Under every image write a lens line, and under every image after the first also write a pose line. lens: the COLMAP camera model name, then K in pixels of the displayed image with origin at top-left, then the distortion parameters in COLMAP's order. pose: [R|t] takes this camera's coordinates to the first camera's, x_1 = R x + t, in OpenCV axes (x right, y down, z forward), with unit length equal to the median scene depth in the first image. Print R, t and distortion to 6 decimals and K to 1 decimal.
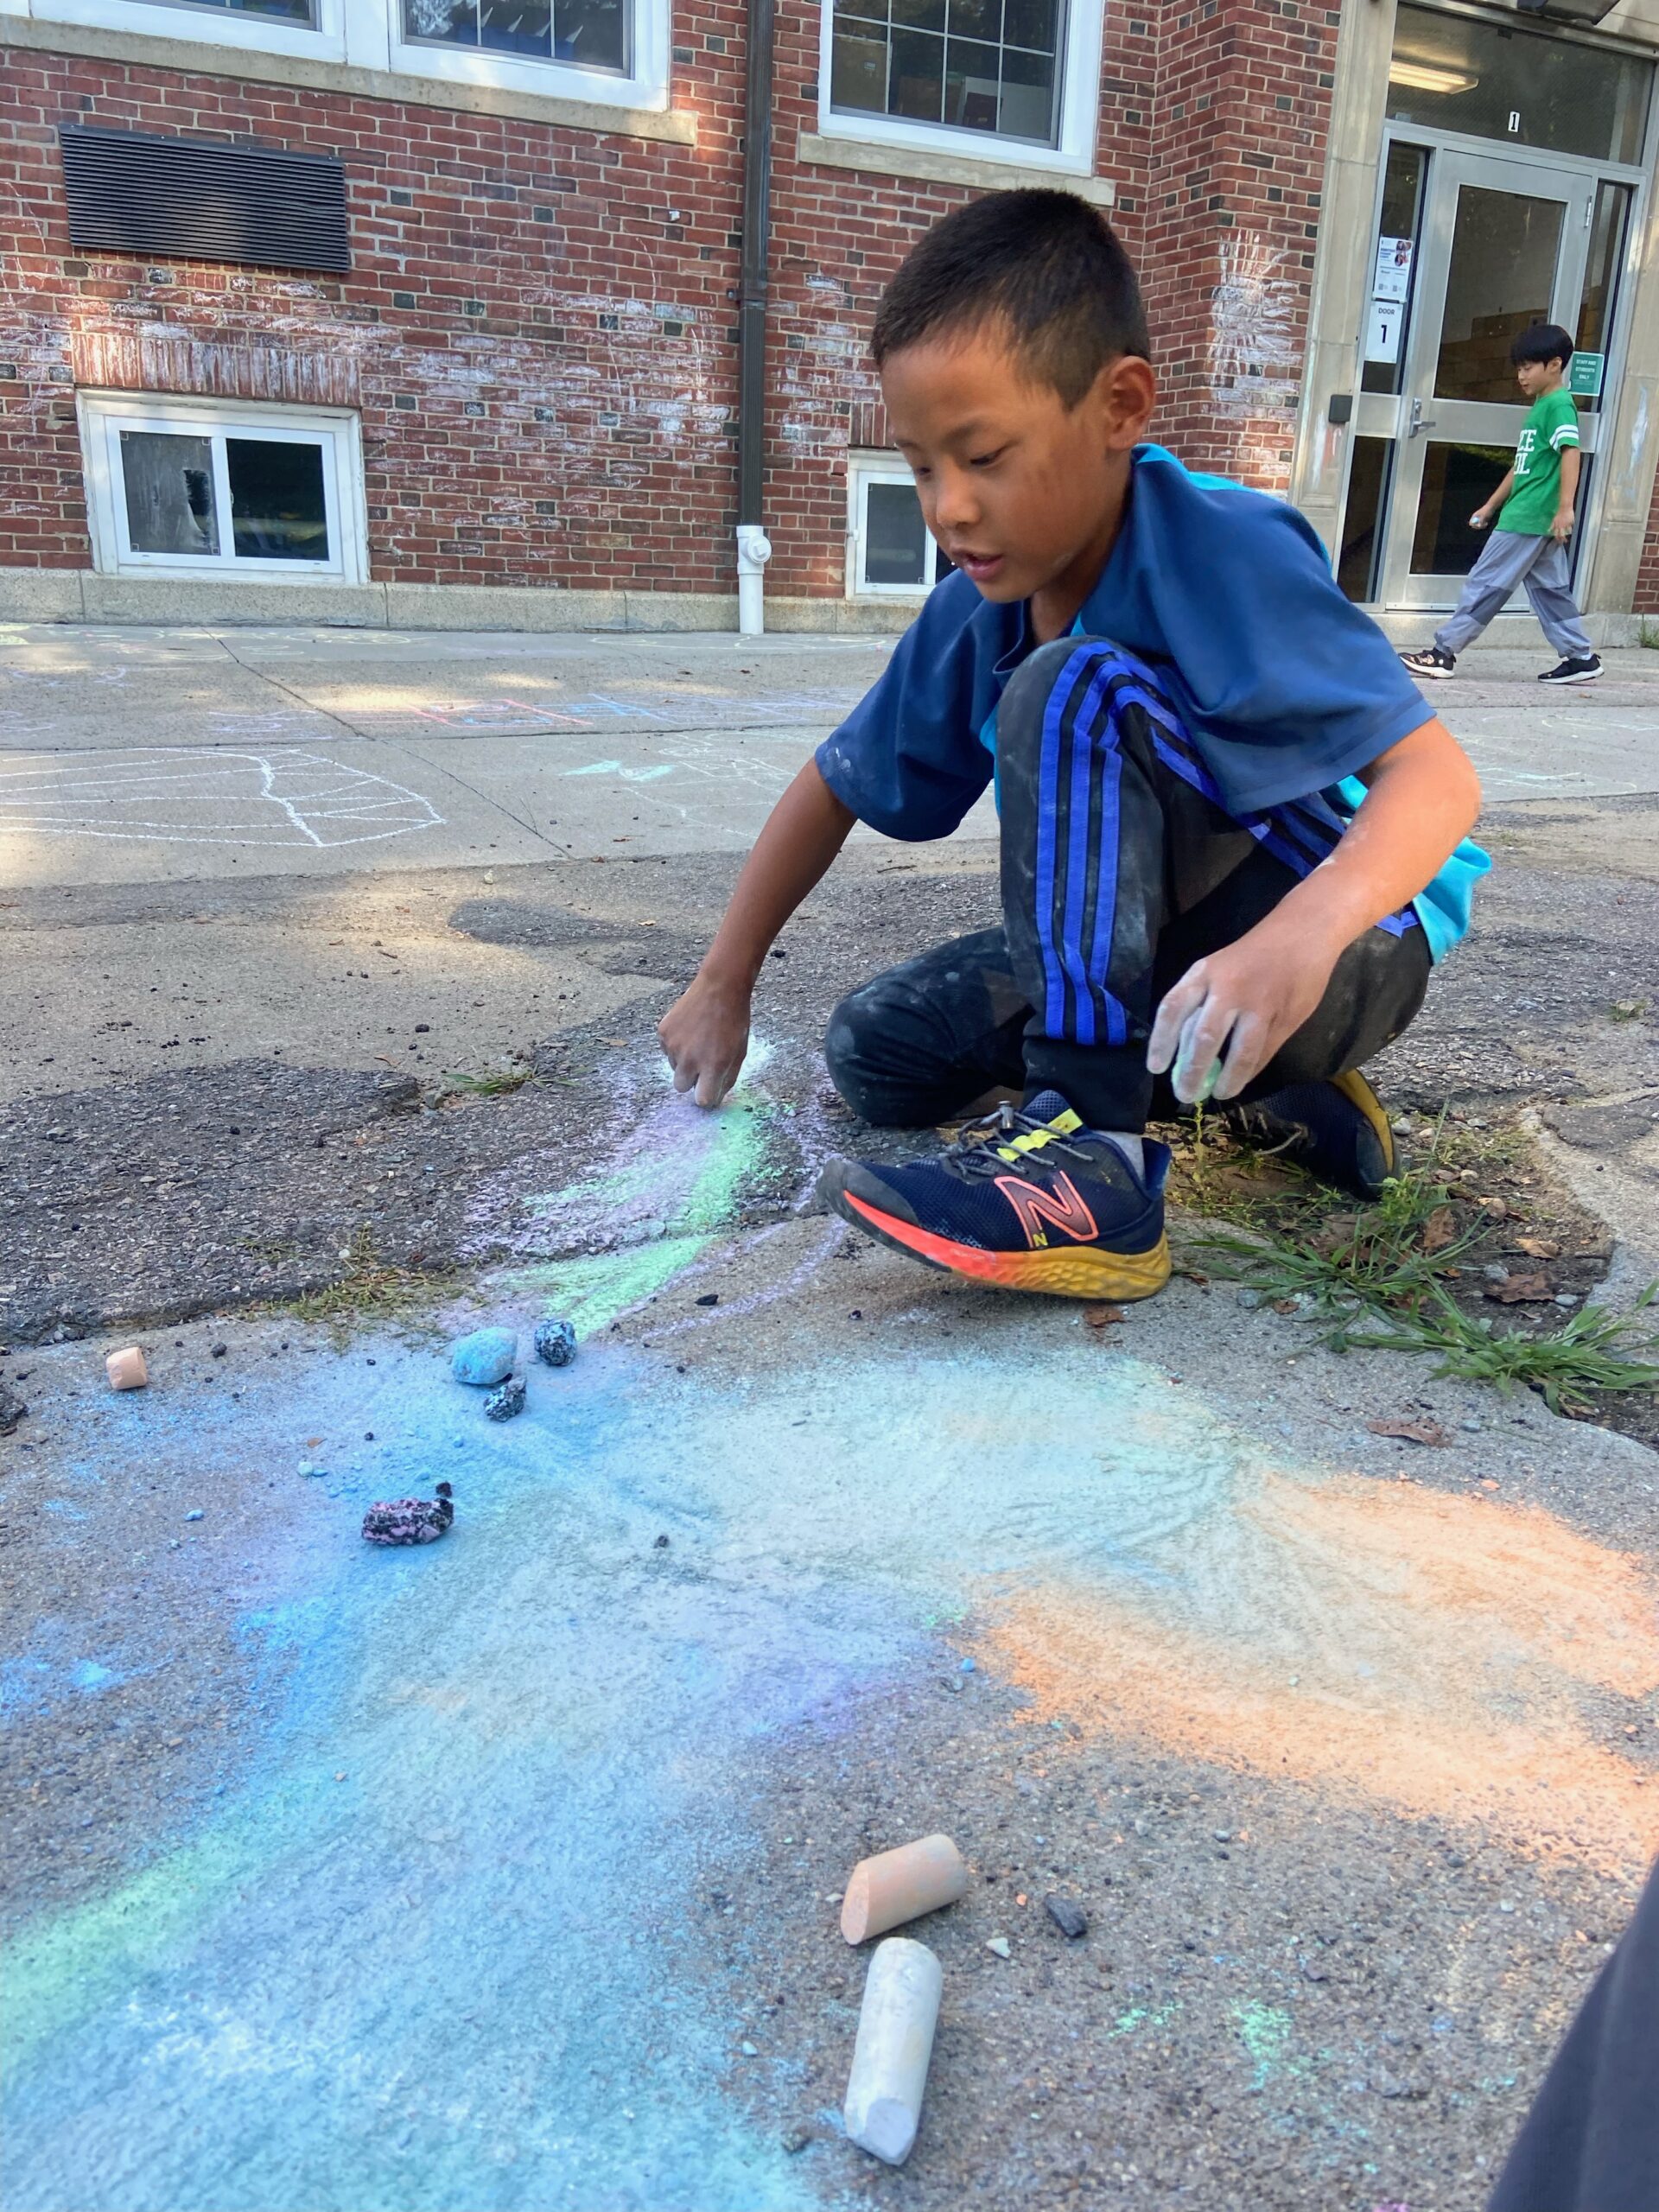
lens RADIAL K [[1660.5, 0, 829.5], [0, 1660.5, 1106.0], [0, 0, 1]] dist [0.135789, -0.167974]
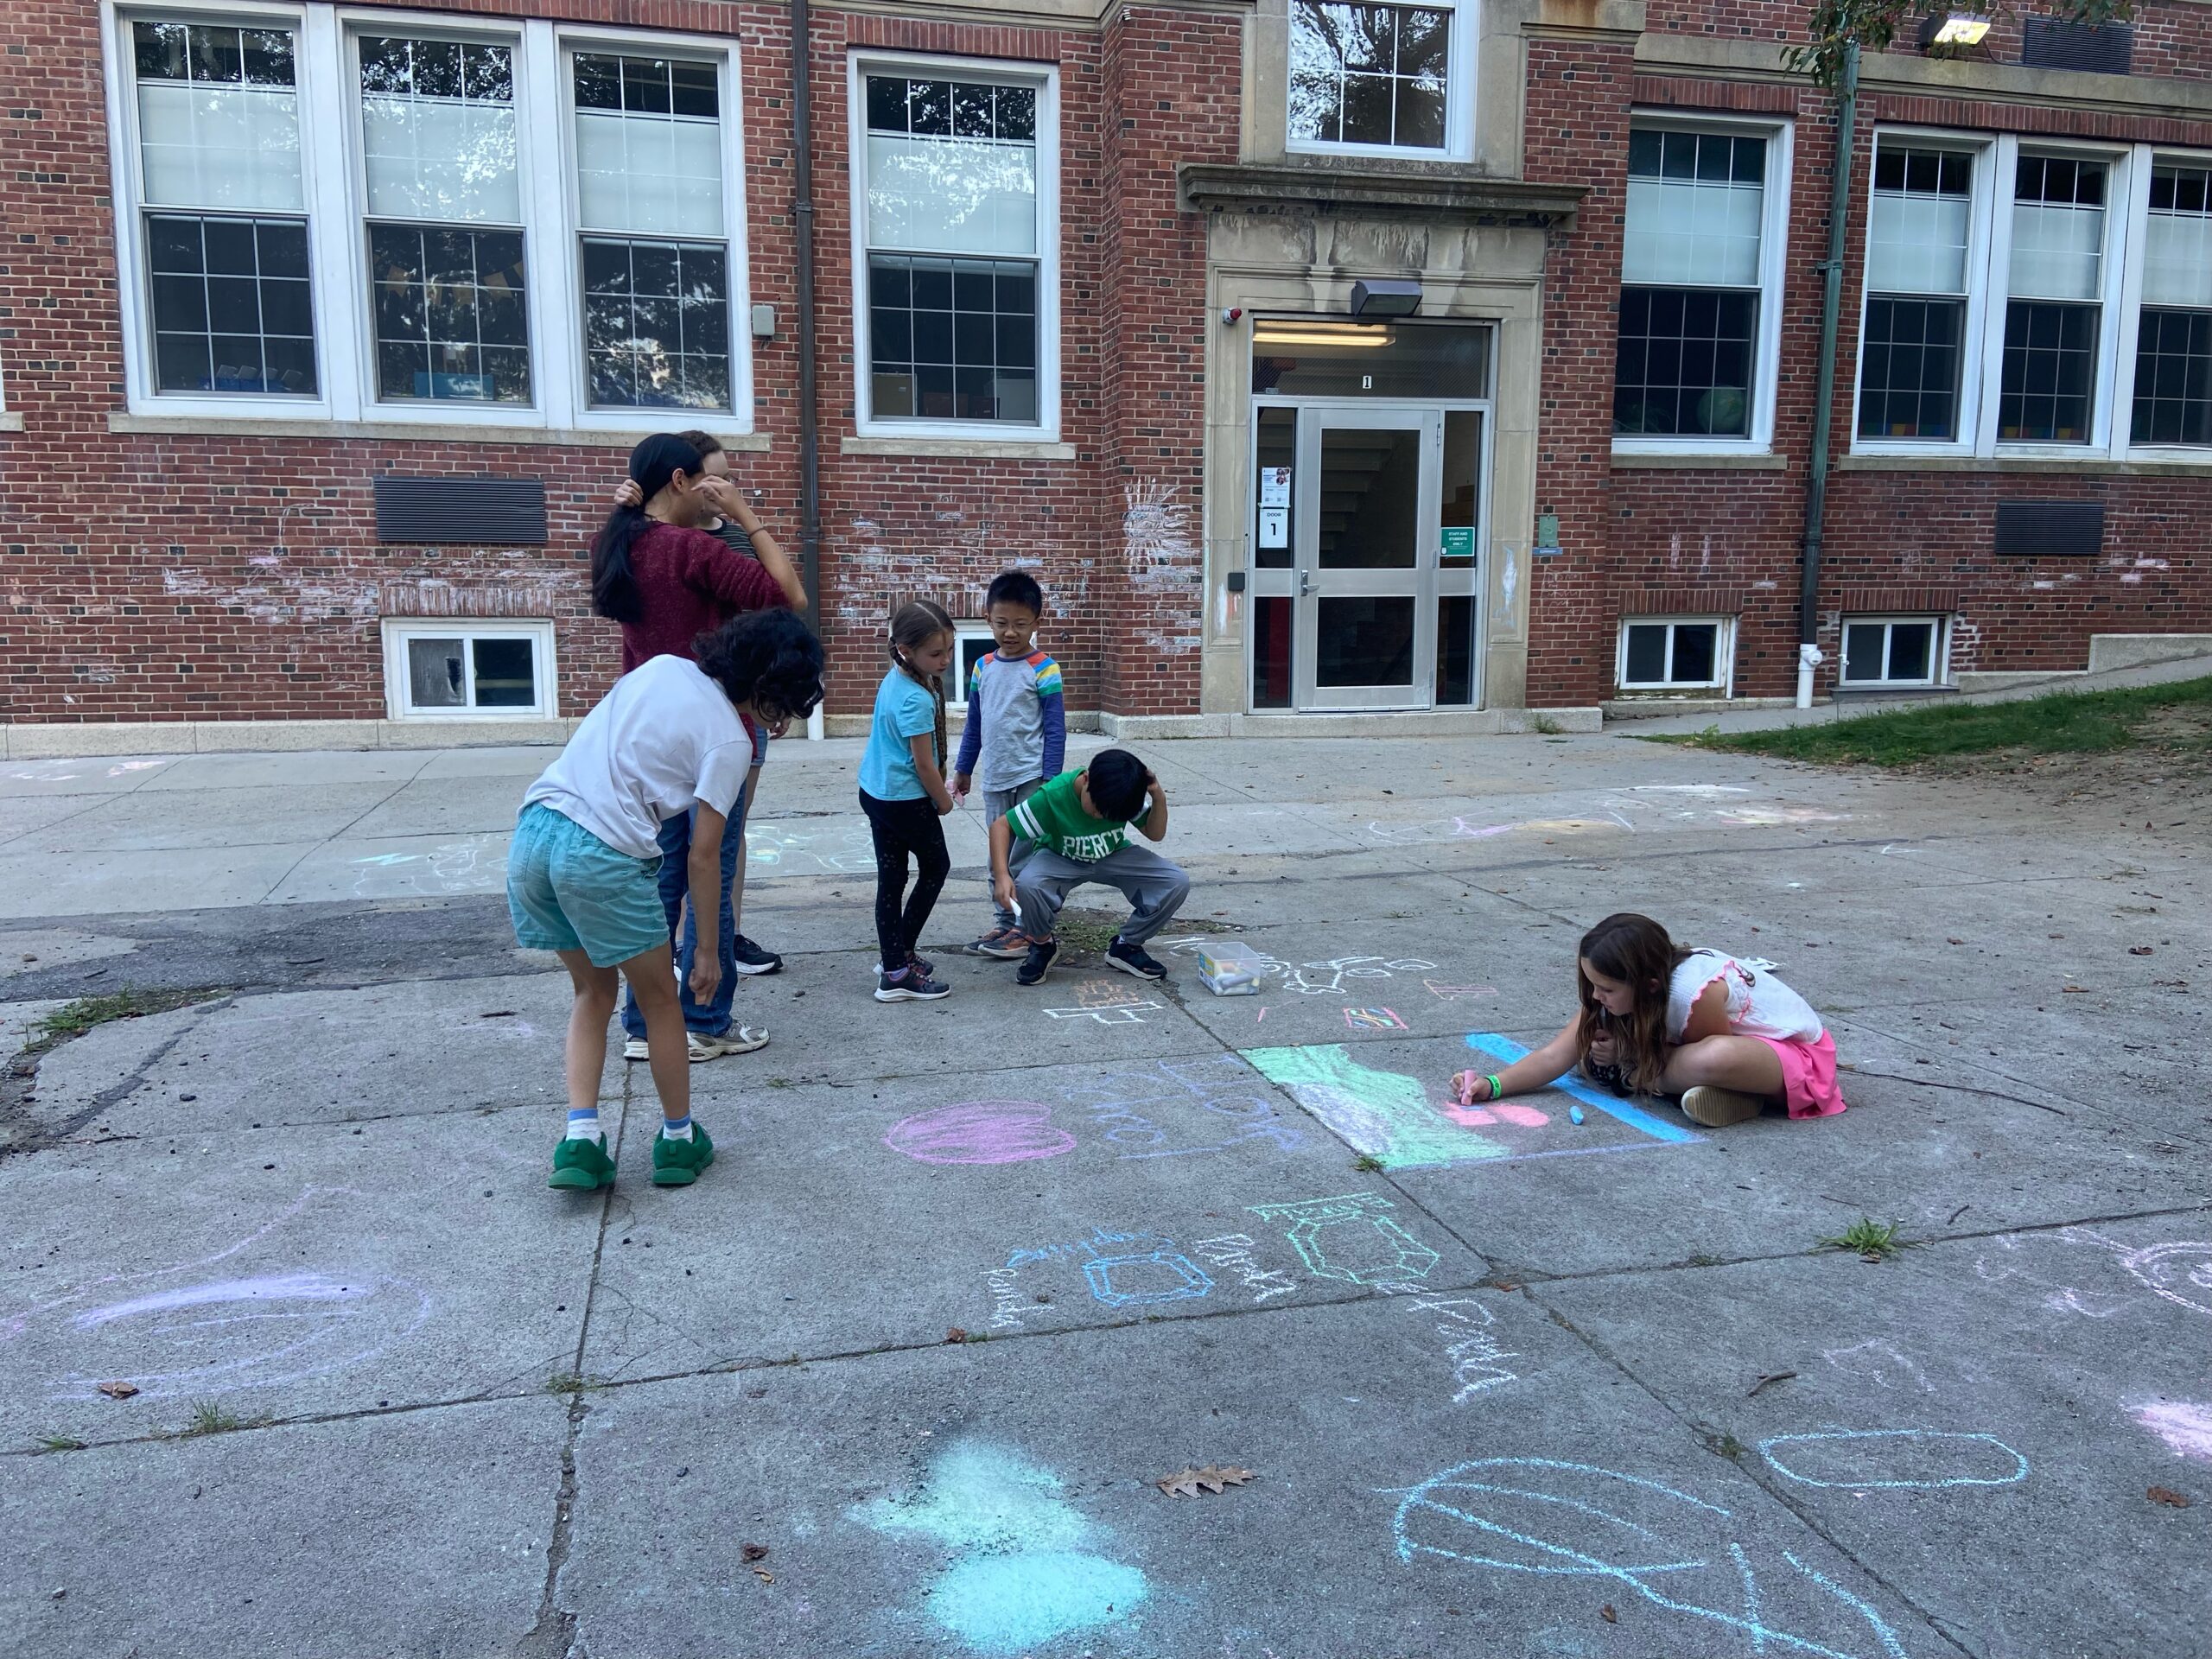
lens RADIAL K [[1660.5, 0, 1106.0], [0, 1660.5, 829.5], [0, 0, 1]] dist [0.135789, -0.167974]
pose [[0.974737, -0.000041, -0.223357, 0.559441], [-0.036830, 0.986282, -0.160907, 0.029602], [0.220299, 0.165068, 0.961364, -0.377568]]
